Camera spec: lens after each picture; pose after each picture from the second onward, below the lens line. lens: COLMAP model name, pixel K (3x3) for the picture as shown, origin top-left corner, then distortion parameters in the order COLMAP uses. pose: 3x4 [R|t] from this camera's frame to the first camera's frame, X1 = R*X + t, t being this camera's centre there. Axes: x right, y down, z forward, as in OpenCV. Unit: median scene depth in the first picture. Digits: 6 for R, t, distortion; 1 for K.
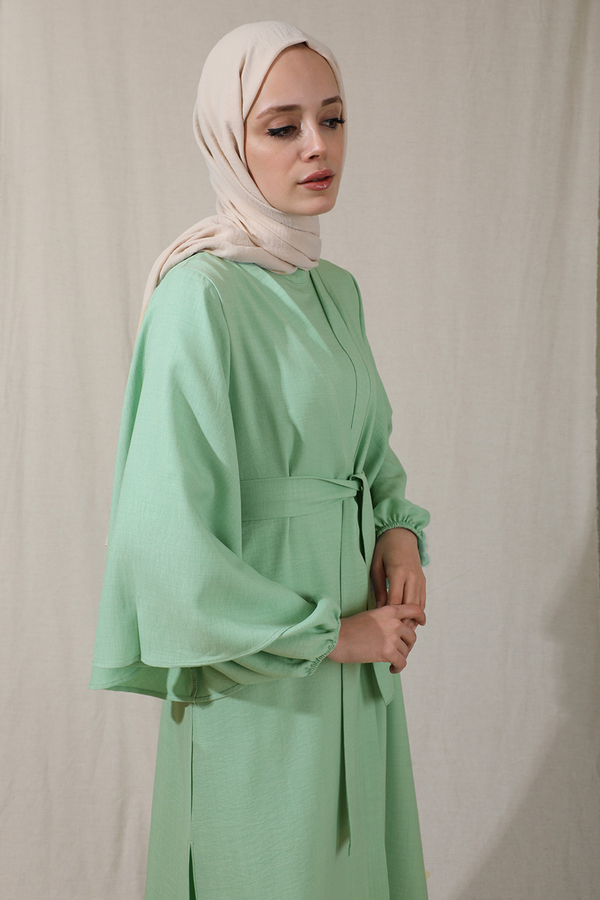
lens RADIAL K [[1109.5, 0, 263.8], [0, 1109.5, 498.6], [0, 0, 1]] dist [-0.054416, 0.000000]
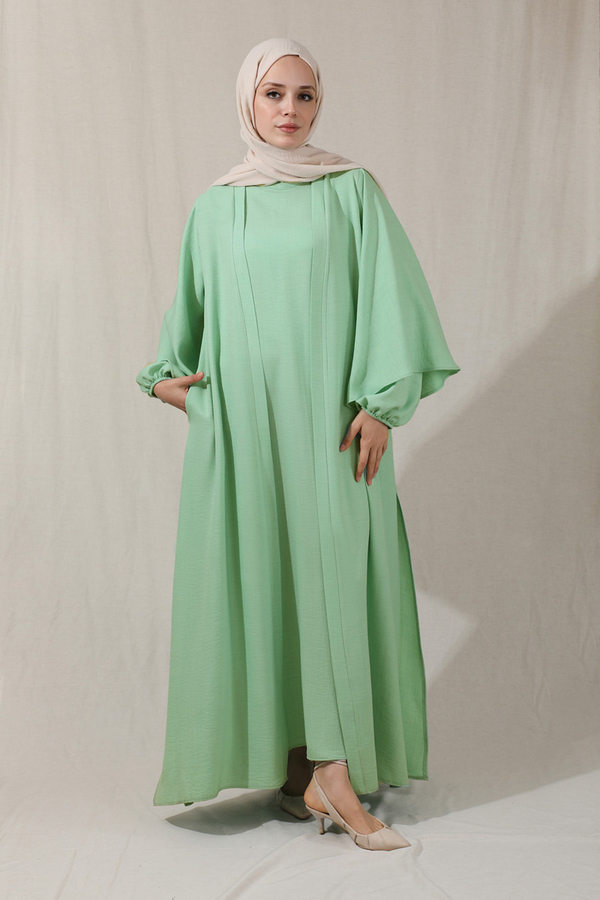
lens RADIAL K [[1647.3, 0, 295.7], [0, 1647.3, 444.6], [0, 0, 1]] dist [-0.032355, 0.000000]
pose [[0.999794, -0.012460, 0.016046, 0.000745], [0.013255, 0.998639, -0.050439, 0.157642], [-0.015396, 0.050641, 0.998598, -0.687450]]
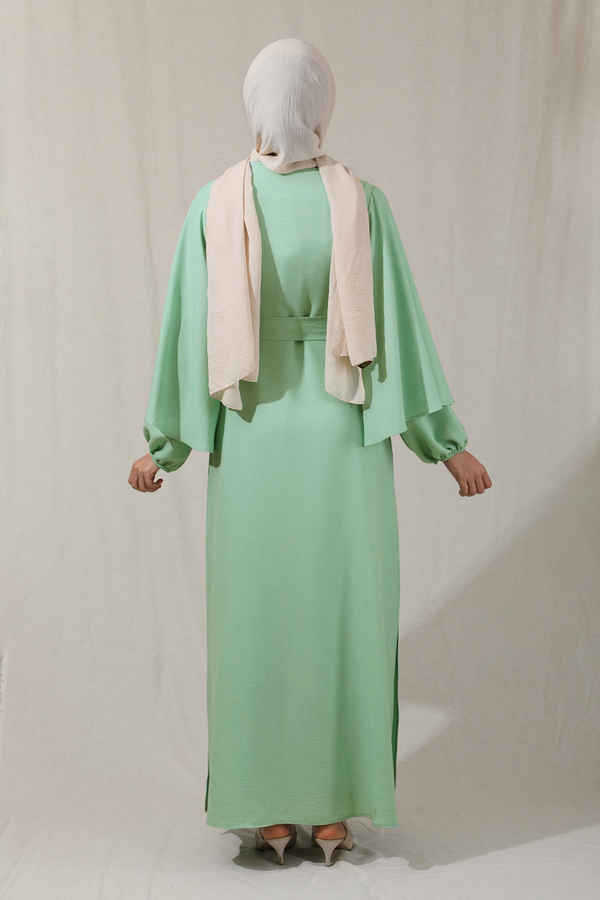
lens RADIAL K [[1993.4, 0, 339.6], [0, 1993.4, 452.1], [0, 0, 1]] dist [0.138293, 0.000000]
pose [[0.997256, -0.001375, 0.074014, -0.082148], [0.005677, 0.998304, -0.057947, 0.166896], [-0.073808, 0.058208, 0.995572, -0.937741]]
